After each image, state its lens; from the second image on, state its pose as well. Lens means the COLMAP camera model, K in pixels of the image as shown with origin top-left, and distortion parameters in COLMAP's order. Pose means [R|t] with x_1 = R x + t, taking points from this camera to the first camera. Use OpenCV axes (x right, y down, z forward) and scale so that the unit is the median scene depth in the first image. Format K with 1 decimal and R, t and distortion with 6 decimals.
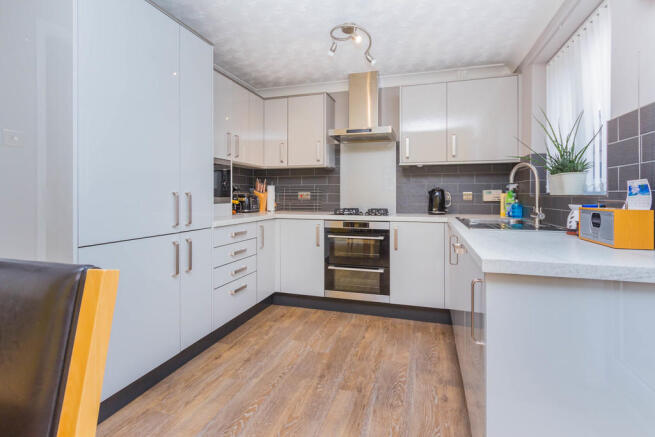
lens RADIAL K [[325.6, 0, 327.5], [0, 325.6, 195.8], [0, 0, 1]] dist [-0.006143, -0.000979]
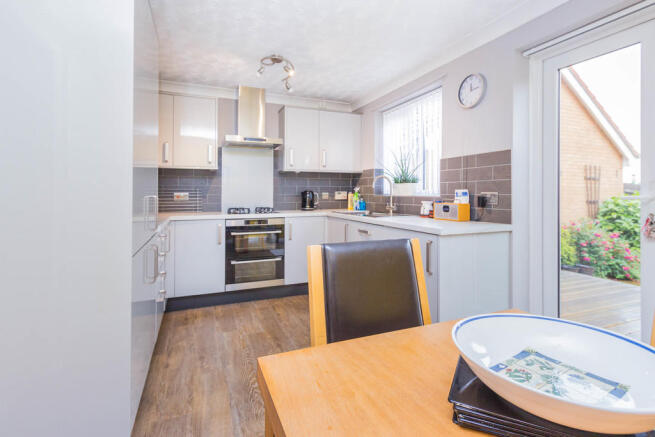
lens RADIAL K [[324.6, 0, 338.3], [0, 324.6, 190.6], [0, 0, 1]] dist [0.001757, 0.000862]
pose [[0.759708, 0.002858, 0.650258, -0.441253], [0.003256, 0.999961, -0.008199, -0.011093], [-0.650257, 0.008346, 0.759669, -0.053203]]
